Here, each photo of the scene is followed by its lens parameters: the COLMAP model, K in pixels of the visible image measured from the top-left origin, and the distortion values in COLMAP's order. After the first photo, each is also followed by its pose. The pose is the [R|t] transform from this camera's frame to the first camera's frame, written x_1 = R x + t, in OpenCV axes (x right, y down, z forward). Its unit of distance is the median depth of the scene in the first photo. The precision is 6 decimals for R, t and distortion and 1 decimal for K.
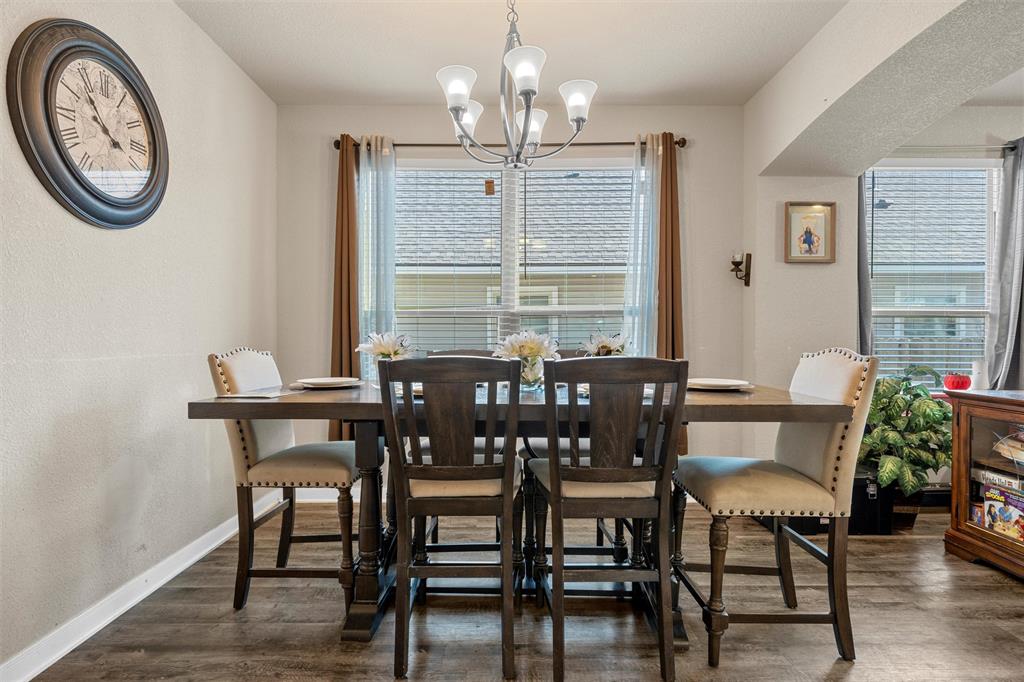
lens RADIAL K [[523.8, 0, 512.0], [0, 523.8, 341.0], [0, 0, 1]] dist [0.000266, -0.000028]
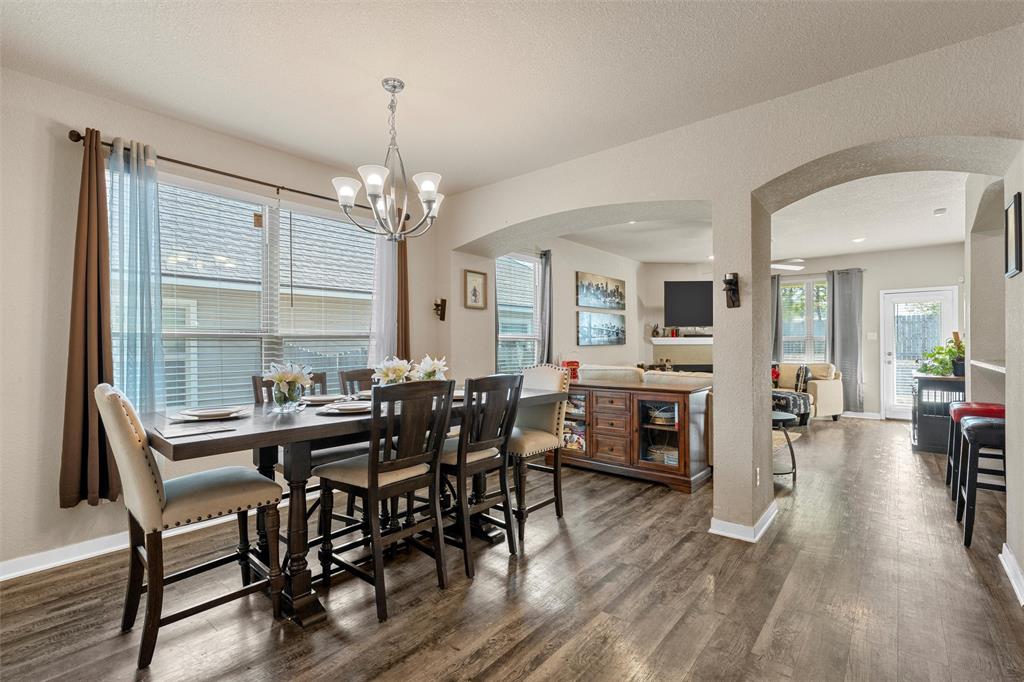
lens RADIAL K [[468.6, 0, 512.0], [0, 468.6, 341.0], [0, 0, 1]] dist [0.000058, -0.000113]
pose [[0.643110, 0.002388, 0.765770, -0.632374], [0.007476, 0.999928, -0.009397, -0.044389], [-0.765737, 0.011768, 0.643046, -0.028311]]
